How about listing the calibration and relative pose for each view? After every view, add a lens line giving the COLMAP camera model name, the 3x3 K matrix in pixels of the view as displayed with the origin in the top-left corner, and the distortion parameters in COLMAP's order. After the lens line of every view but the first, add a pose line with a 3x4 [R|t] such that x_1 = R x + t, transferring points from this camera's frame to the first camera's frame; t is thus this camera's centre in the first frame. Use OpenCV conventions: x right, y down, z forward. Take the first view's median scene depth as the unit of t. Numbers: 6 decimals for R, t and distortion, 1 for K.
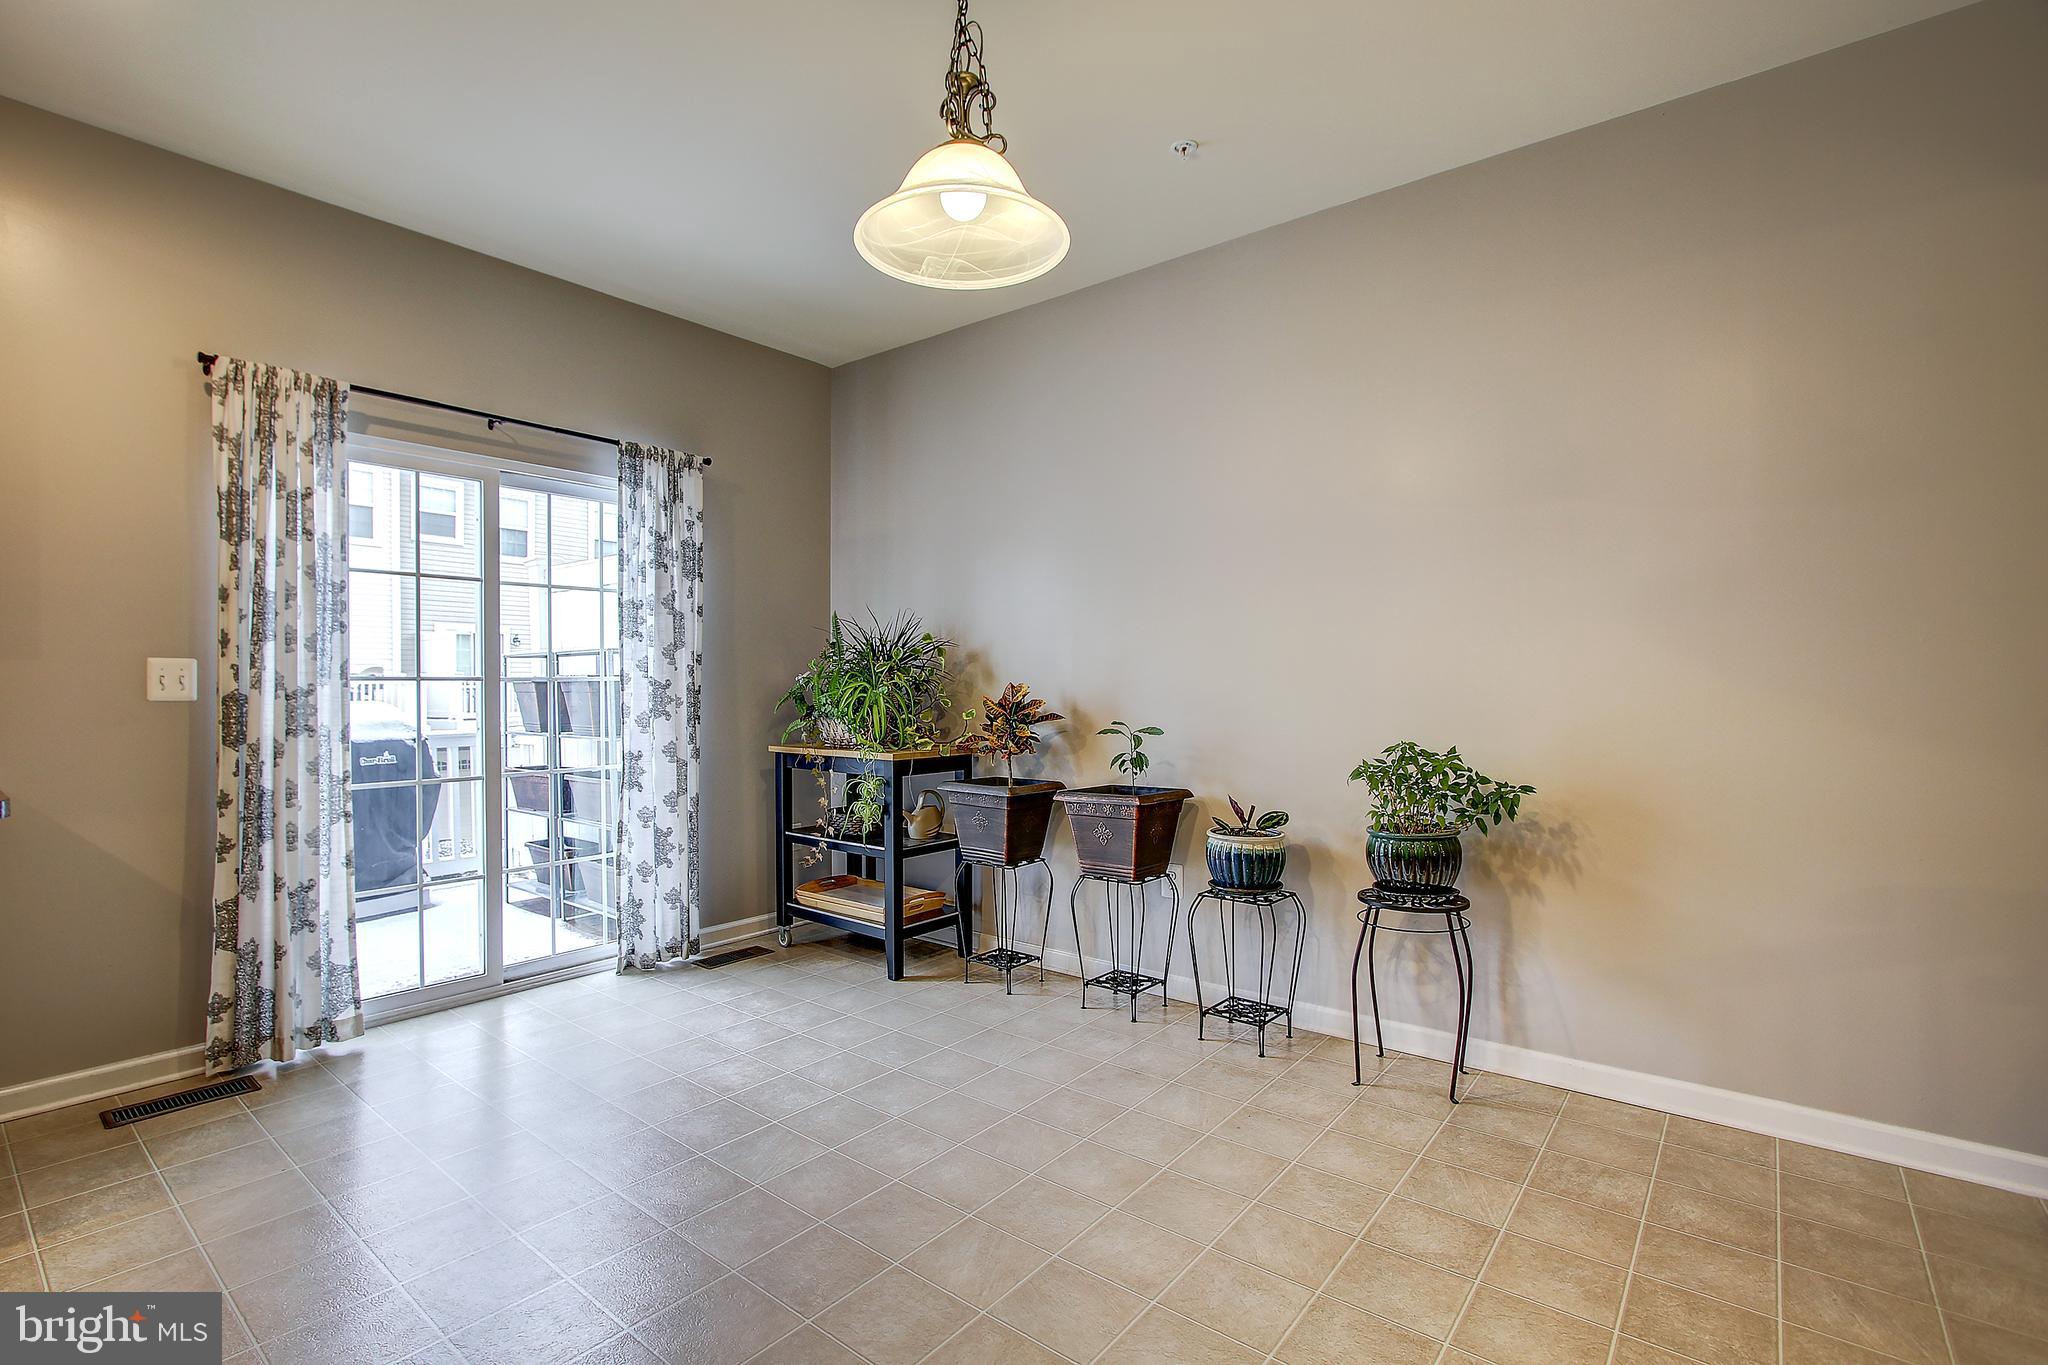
lens RADIAL K [[955.7, 0, 1010.8], [0, 955.7, 689.6], [0, 0, 1]] dist [-0.022835, 0.007113]
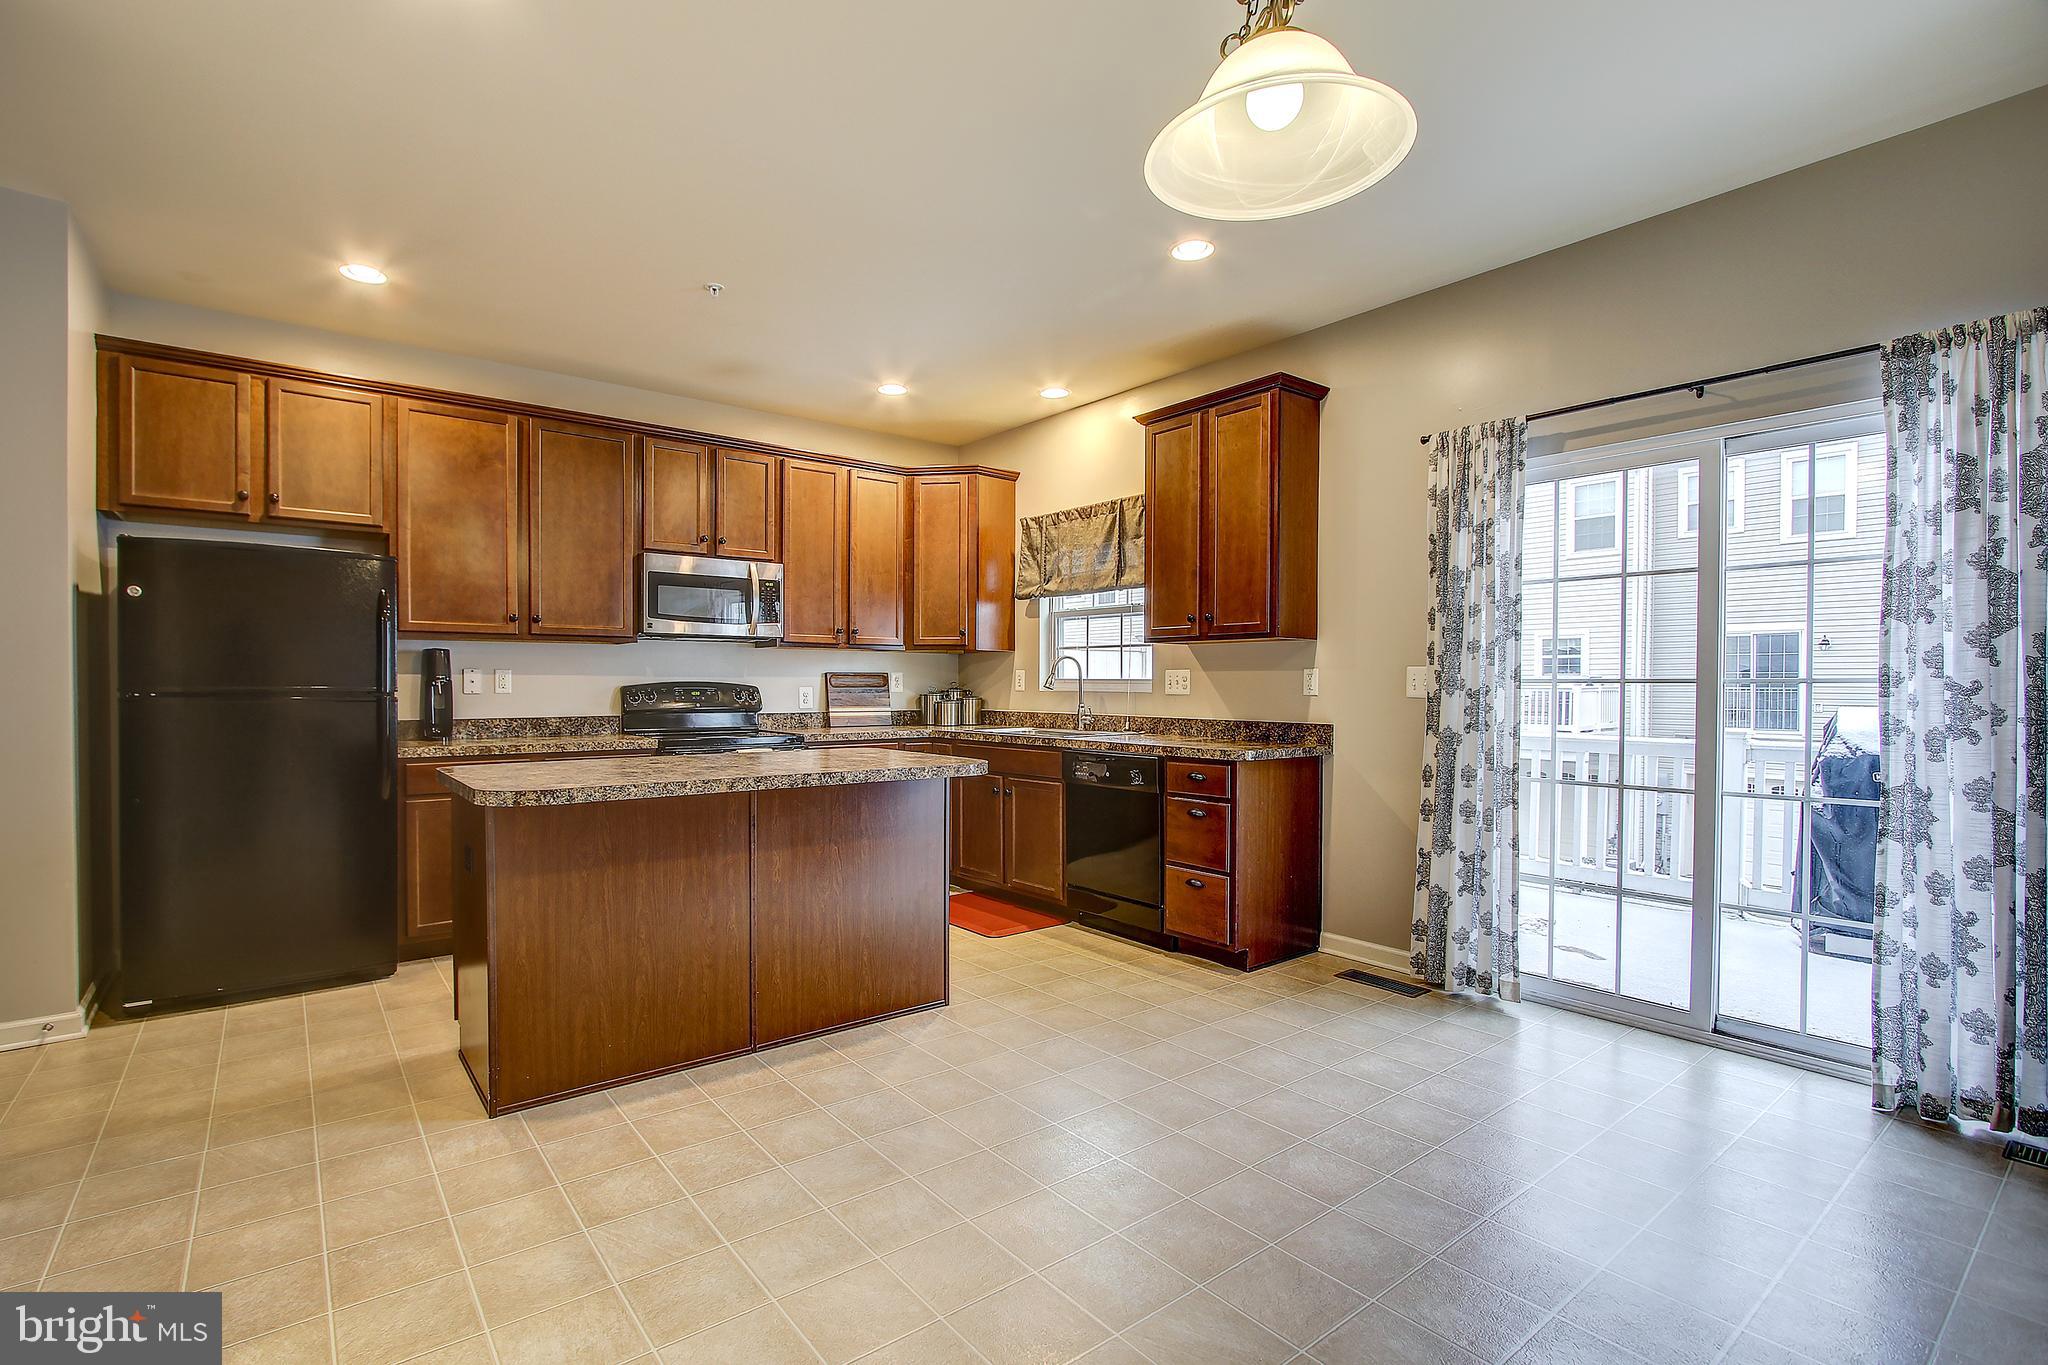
lens RADIAL K [[955.7, 0, 965.9], [0, 955.7, 697.8], [0, 0, 1]] dist [-0.022835, 0.007113]
pose [[-0.265854, 0.014442, -0.963905, 0.467985], [-0.008581, 0.999813, 0.017346, -0.004939], [0.963975, 0.012882, -0.265680, 0.564193]]
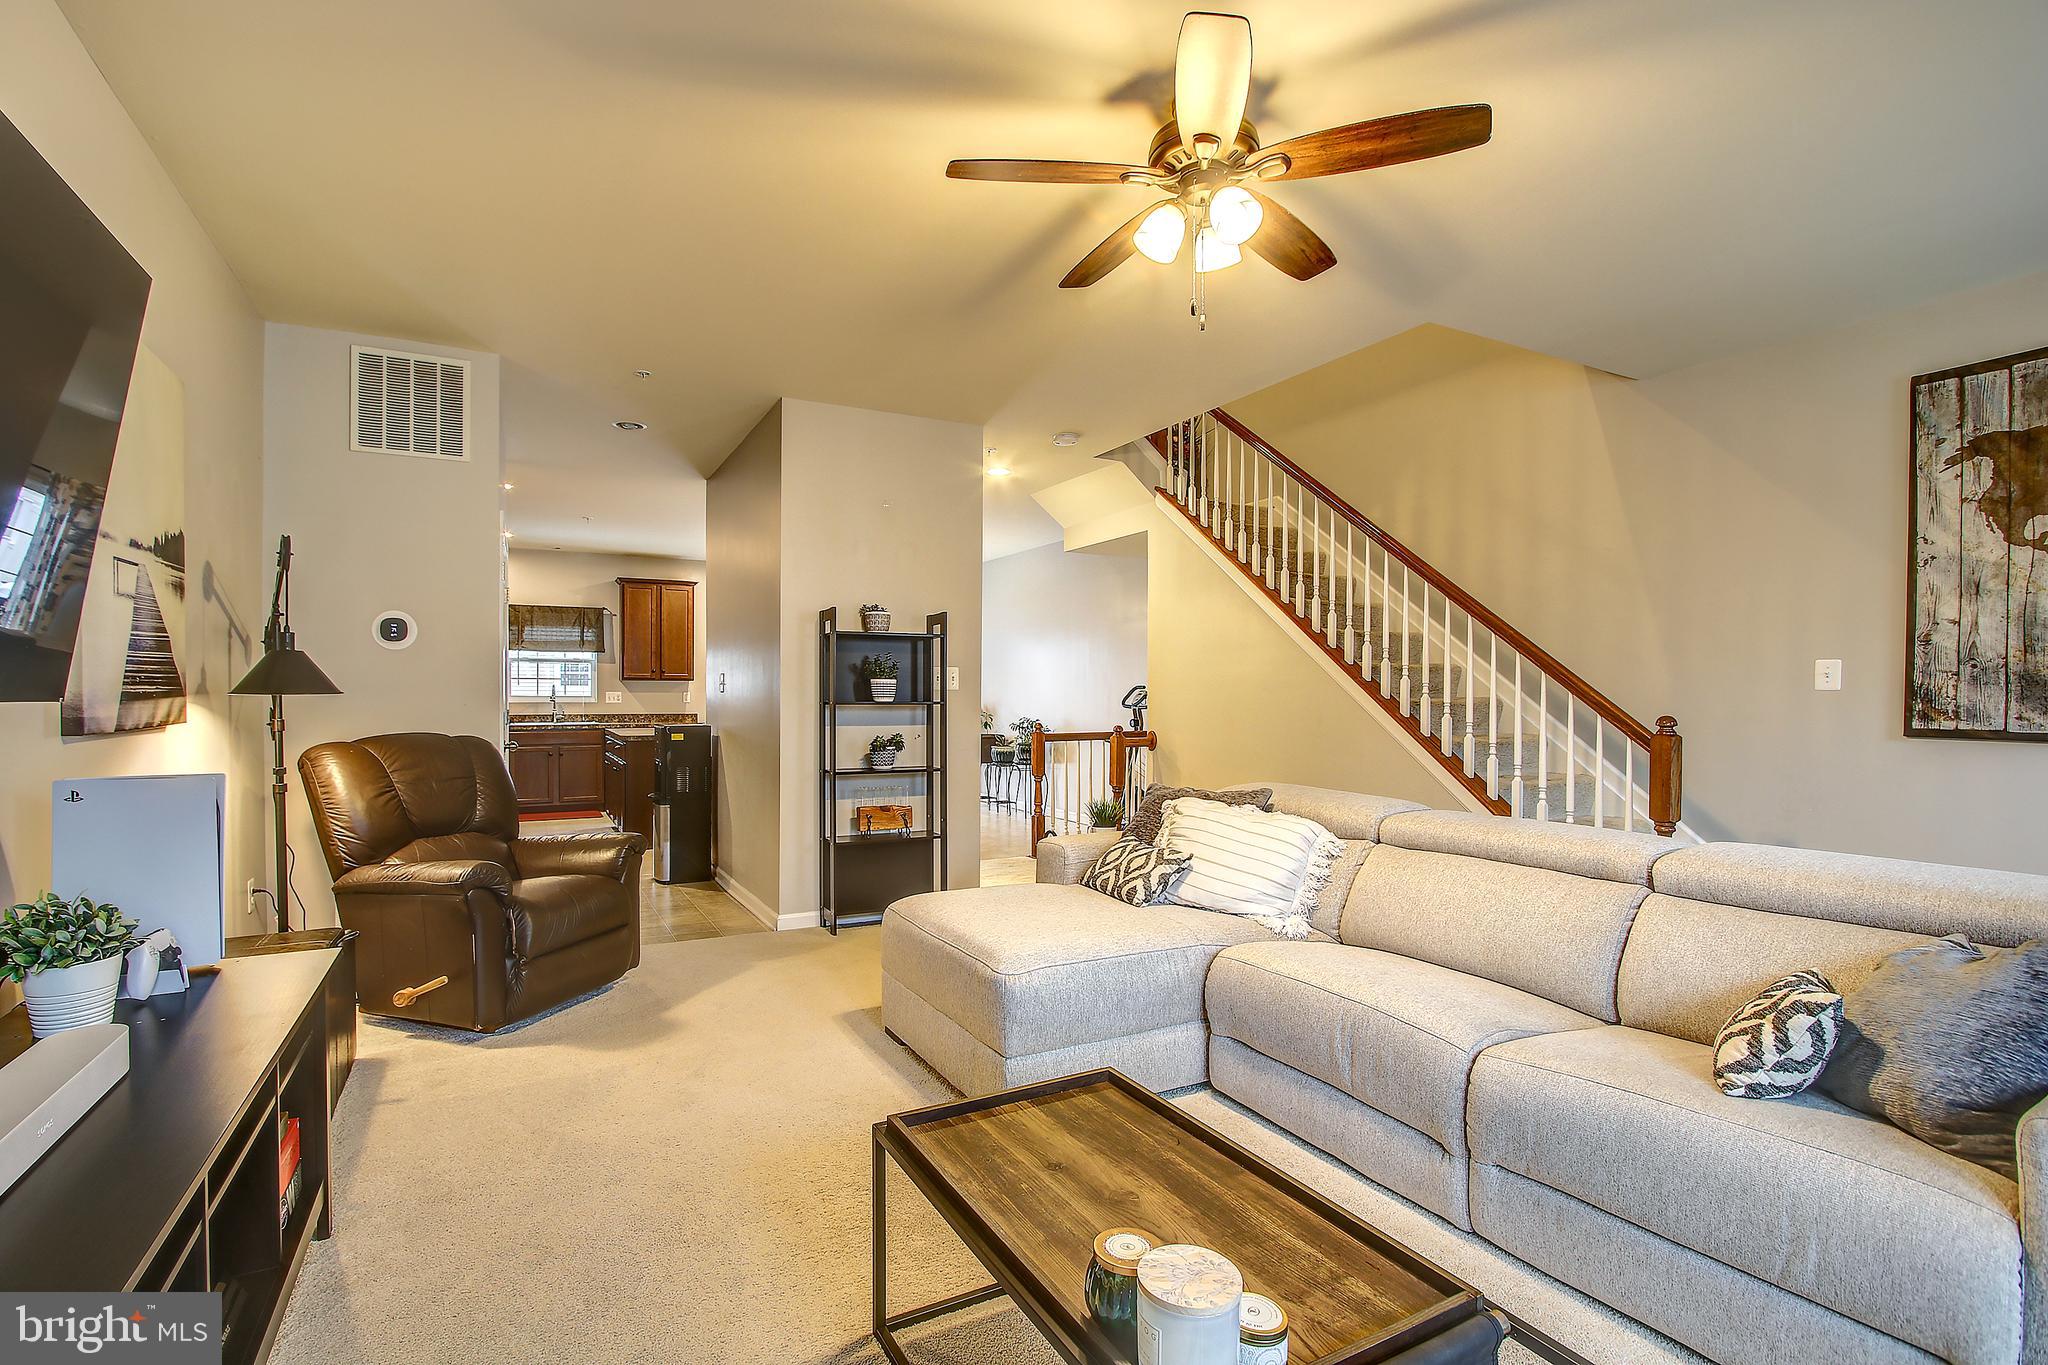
lens RADIAL K [[955.7, 0, 1003.0], [0, 955.7, 705.6], [0, 0, 1]] dist [-0.022835, 0.007113]
pose [[0.903759, 0.006486, -0.427993, 1.444718], [-0.003378, 0.999962, 0.008020, -0.008373], [0.428028, -0.005802, 0.903747, -1.664799]]
